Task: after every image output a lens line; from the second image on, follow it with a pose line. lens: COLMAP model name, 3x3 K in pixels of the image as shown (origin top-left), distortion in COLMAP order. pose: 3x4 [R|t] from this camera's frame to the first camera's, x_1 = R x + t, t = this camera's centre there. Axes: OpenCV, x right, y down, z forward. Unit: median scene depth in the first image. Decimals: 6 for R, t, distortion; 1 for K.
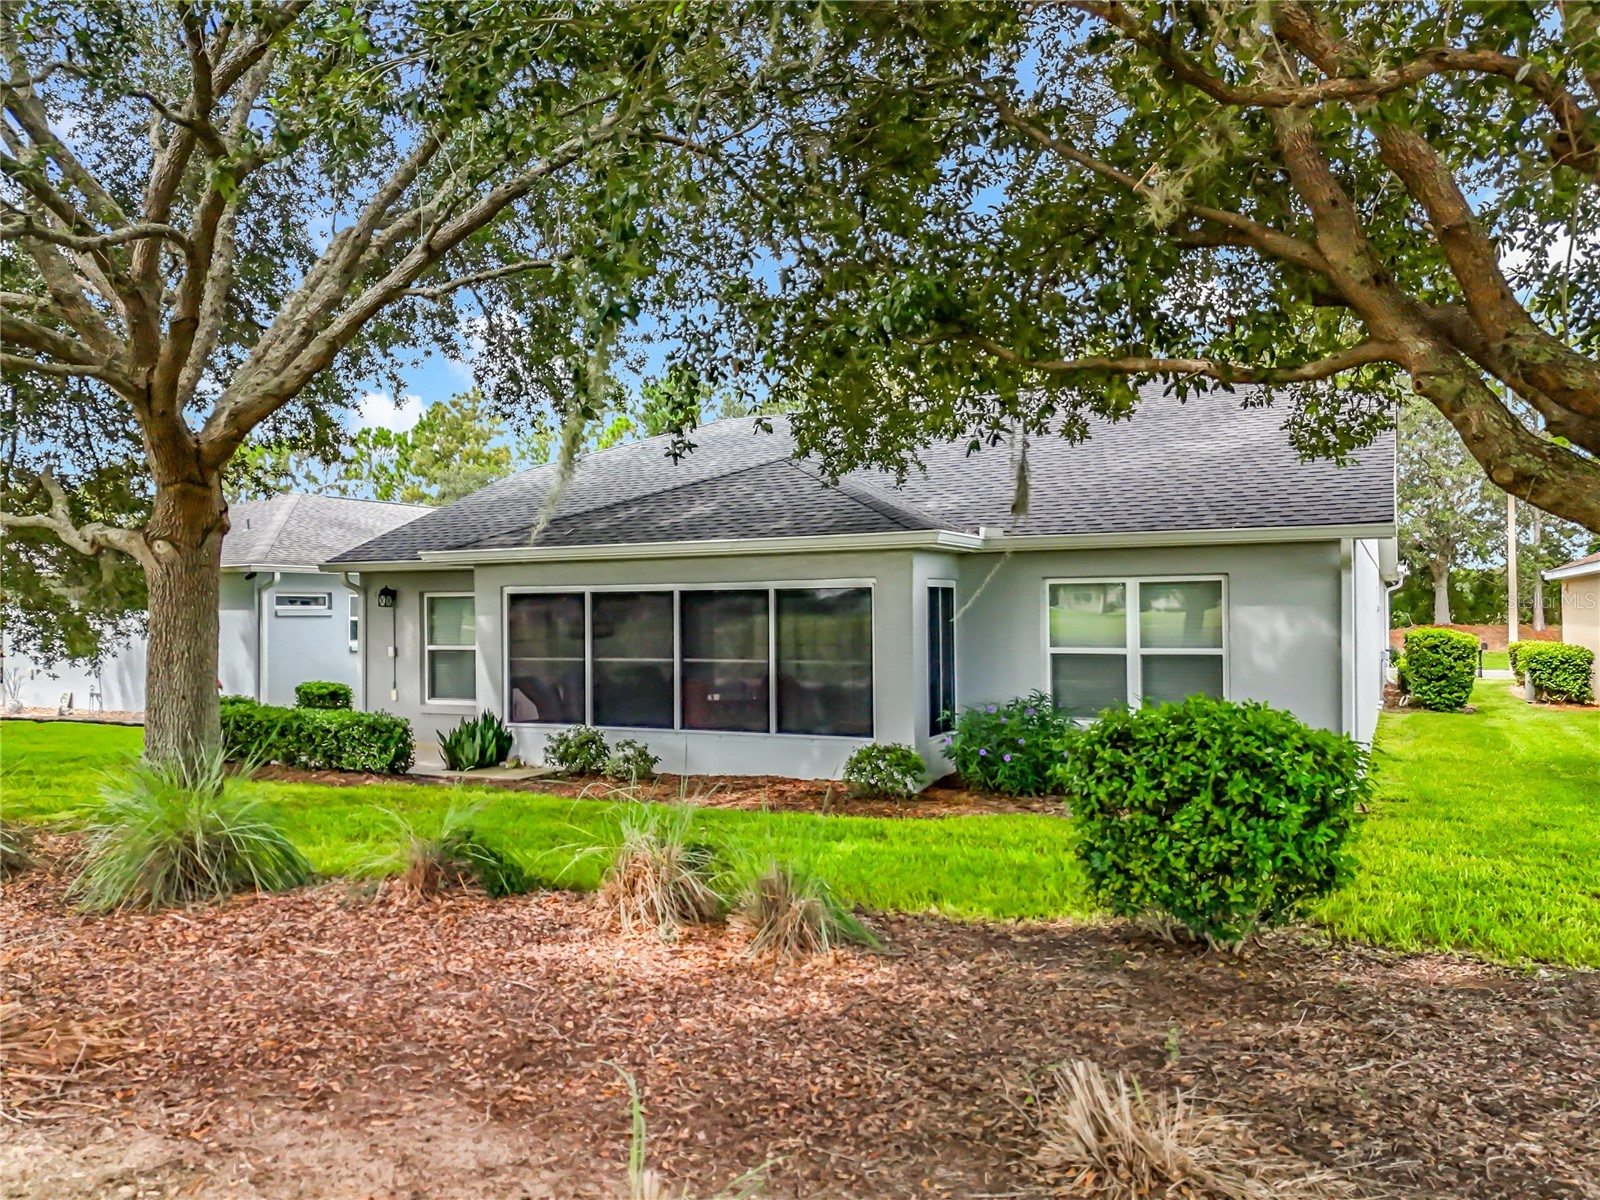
lens RADIAL K [[1156.3, 0, 845.5], [0, 1156.3, 599.8], [0, 0, 1]] dist [0.000762, -0.000044]
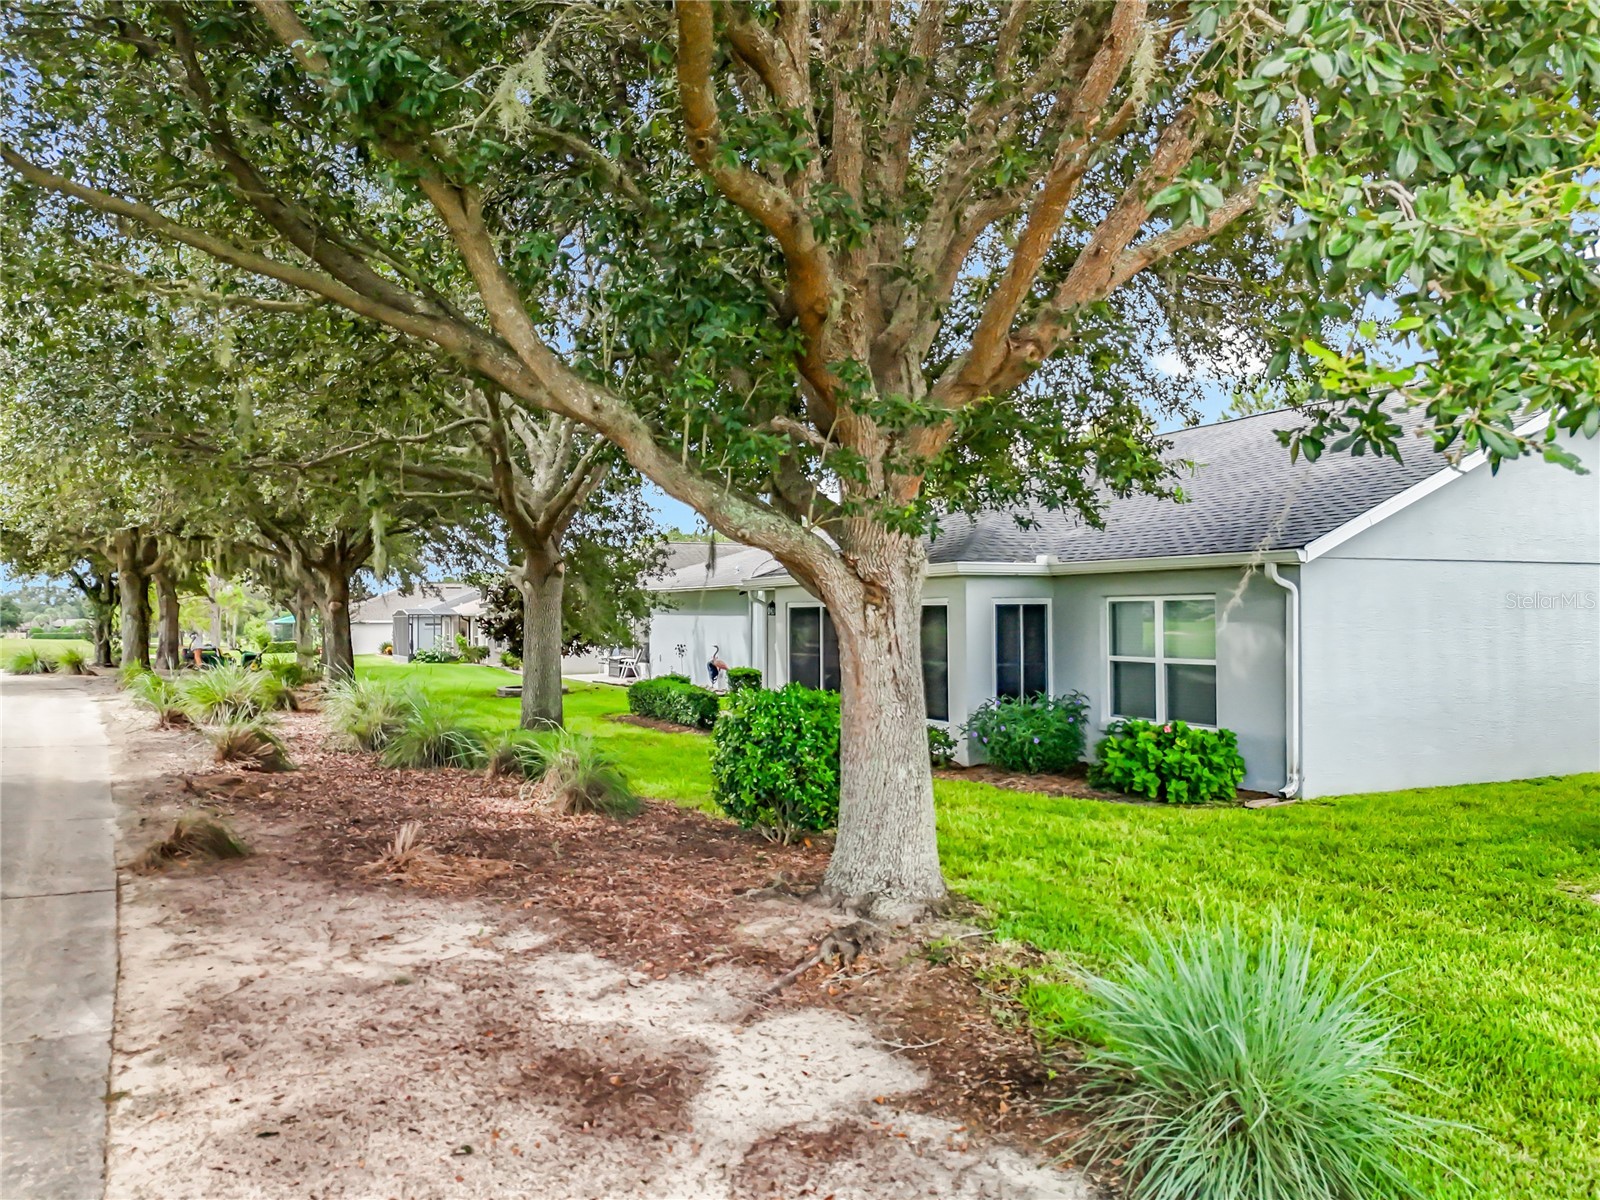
lens RADIAL K [[1155.9, 0, 800.0], [0, 1155.9, 600.0], [0, 0, 1]] dist [0.010293, 0.000343]
pose [[0.775437, -0.004255, -0.631411, 0.693138], [0.002327, 0.999990, -0.003881, -0.012746], [0.631421, 0.001541, 0.775439, -0.111283]]
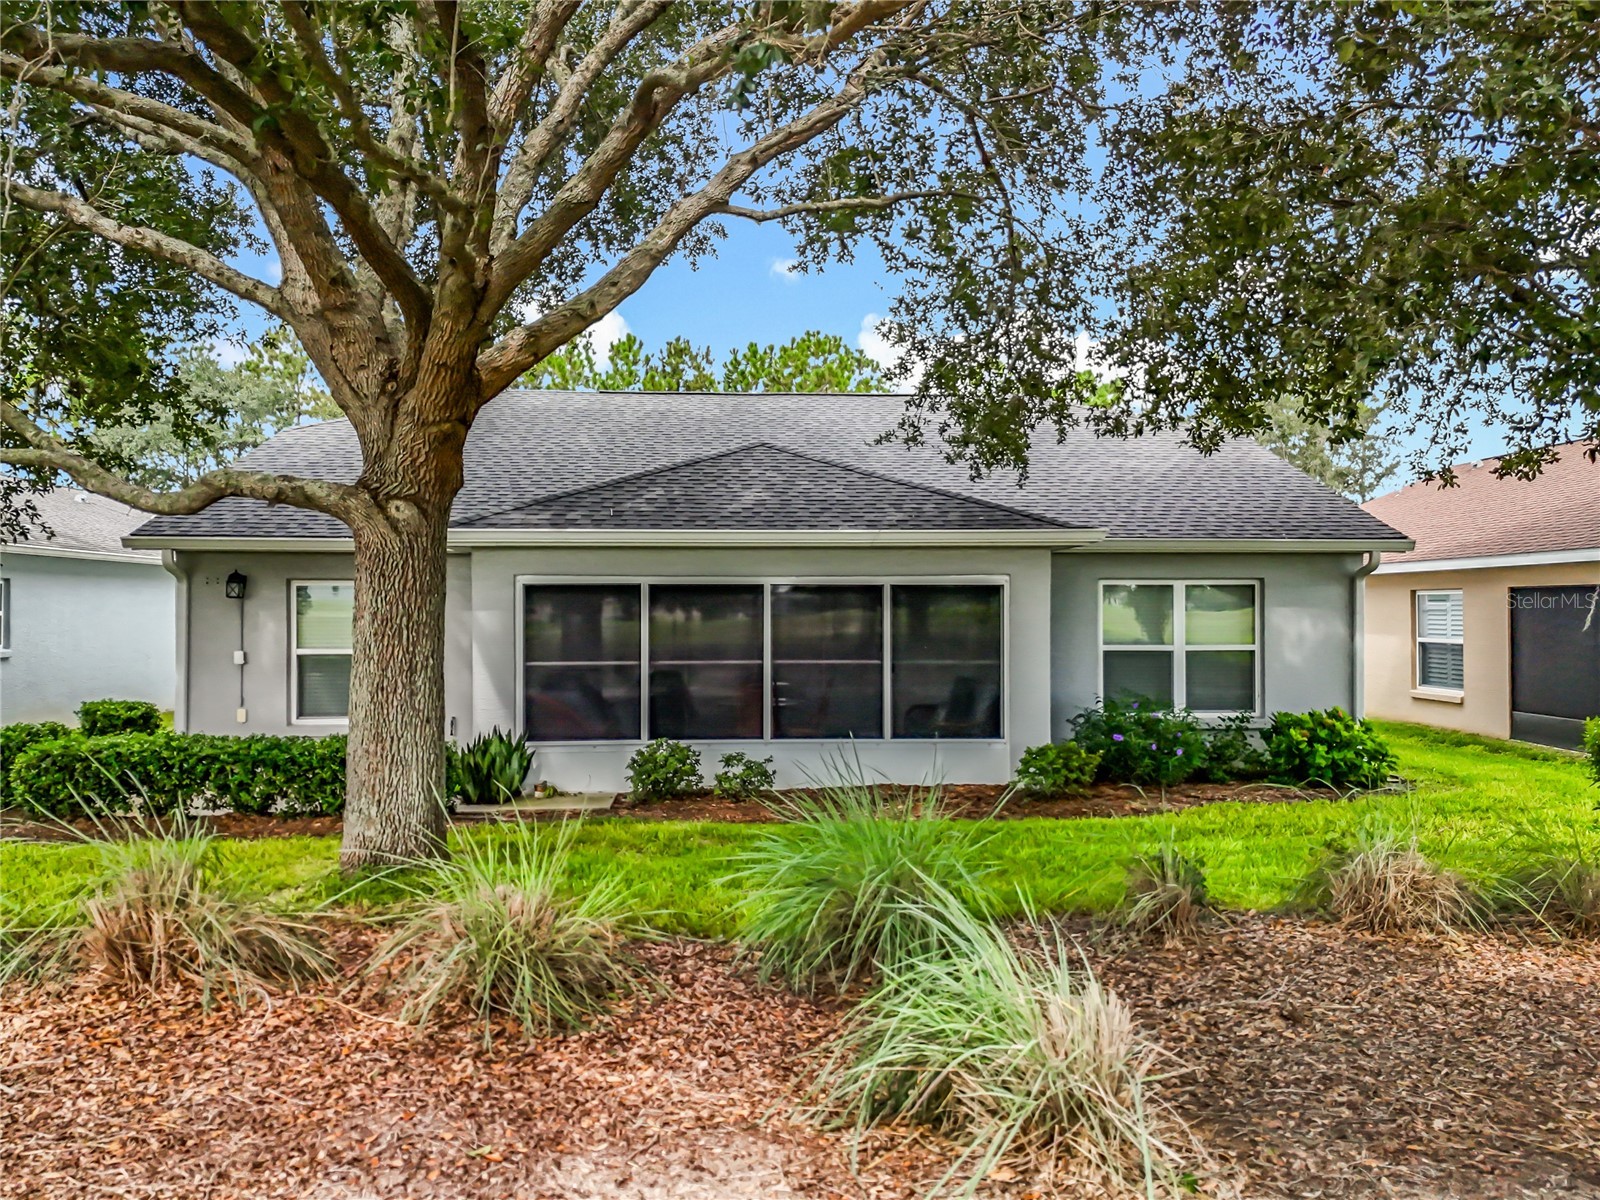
lens RADIAL K [[1155.9, 0, 800.0], [0, 1155.9, 600.0], [0, 0, 1]] dist [0.010293, 0.000343]
pose [[0.884186, 0.012605, 0.466965, -0.562339], [-0.013224, 0.999911, -0.001951, 0.005449], [-0.466948, -0.004450, 0.884274, 0.214431]]
